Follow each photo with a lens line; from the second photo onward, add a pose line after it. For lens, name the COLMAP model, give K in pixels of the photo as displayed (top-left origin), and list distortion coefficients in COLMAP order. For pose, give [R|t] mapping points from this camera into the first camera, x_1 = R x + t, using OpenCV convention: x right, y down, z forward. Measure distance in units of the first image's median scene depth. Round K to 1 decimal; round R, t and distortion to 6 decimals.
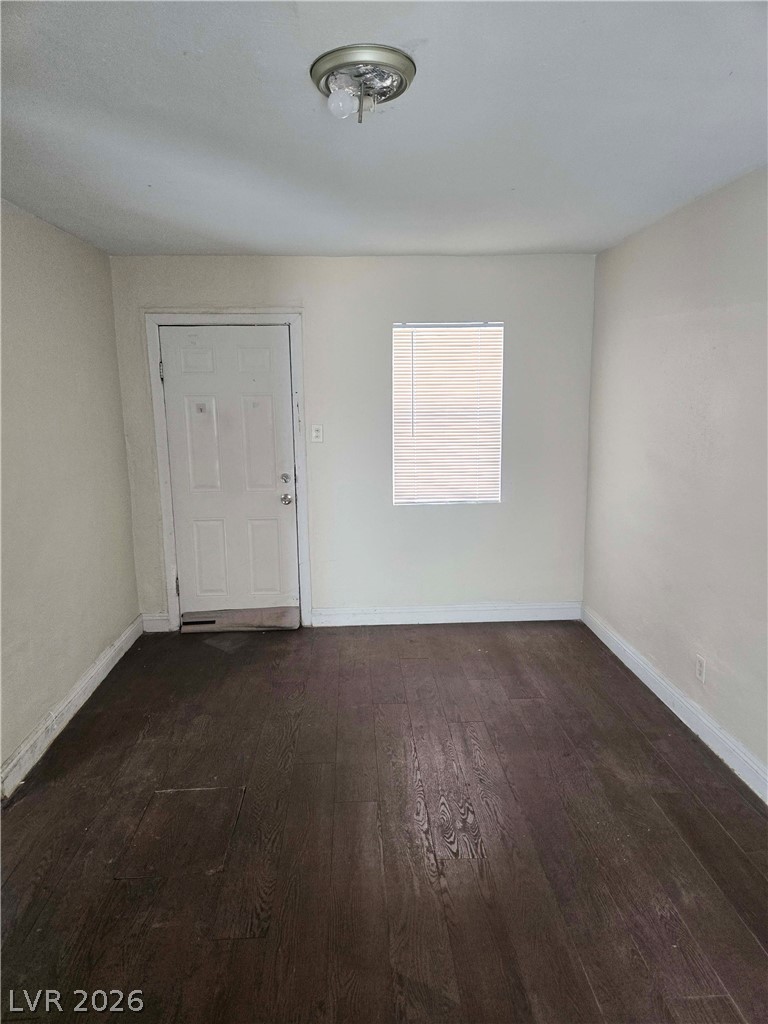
lens RADIAL K [[668.2, 0, 389.0], [0, 668.2, 515.4], [0, 0, 1]] dist [0.085252, -0.076174]
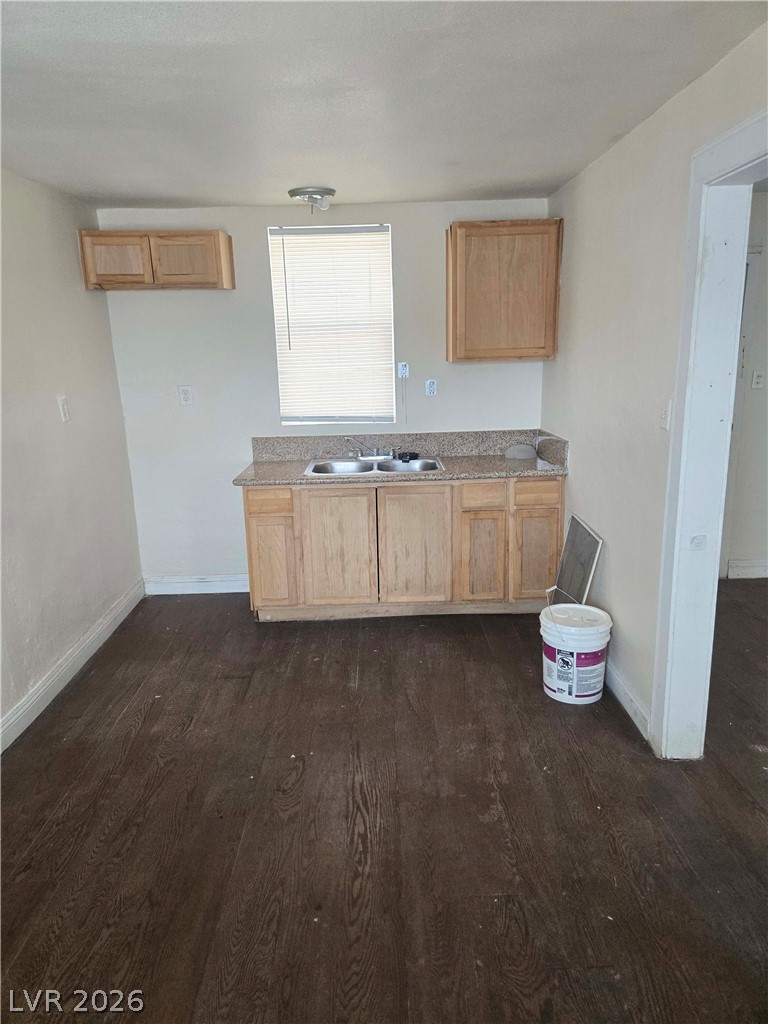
lens RADIAL K [[668.2, 0, 389.0], [0, 668.2, 515.4], [0, 0, 1]] dist [0.085252, -0.076174]
pose [[0.999553, -0.003557, -0.029701, -0.609990], [0.005161, 0.998522, 0.054104, 0.017214], [0.029464, -0.054233, 0.998094, -0.004751]]
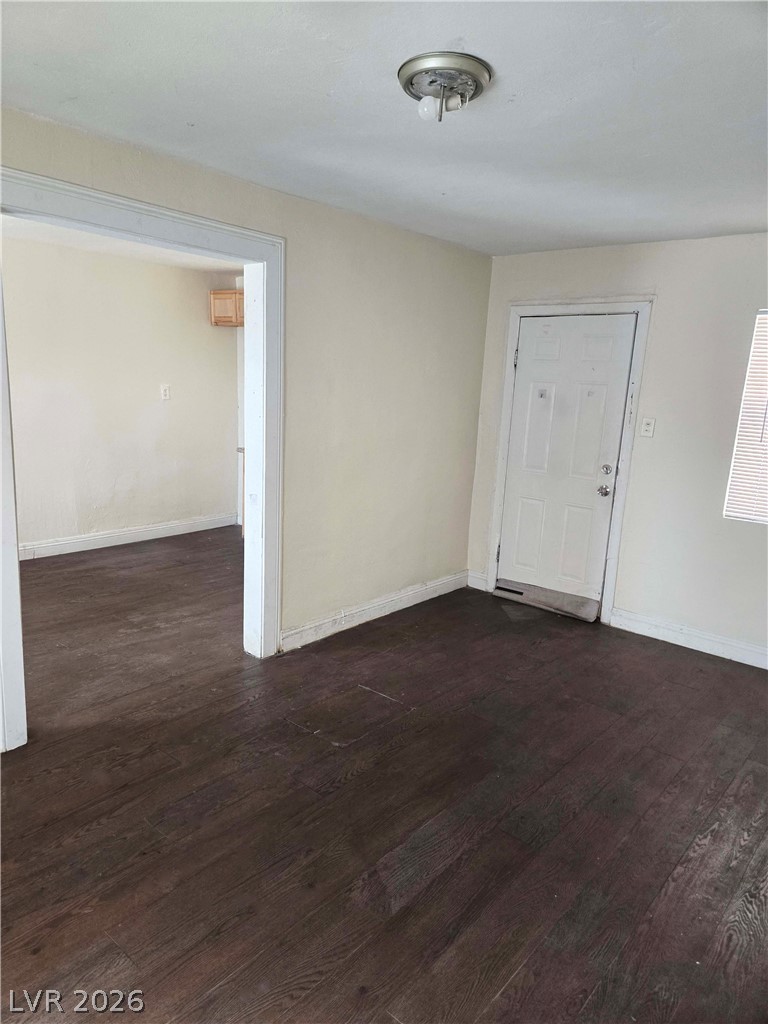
lens RADIAL K [[668.2, 0, 389.0], [0, 668.2, 515.4], [0, 0, 1]] dist [0.085252, -0.076174]
pose [[0.742427, 0.185135, -0.643838, 0.261088], [-0.185660, 0.980273, 0.067786, 0.003166], [0.643686, 0.069209, 0.762154, 0.041745]]
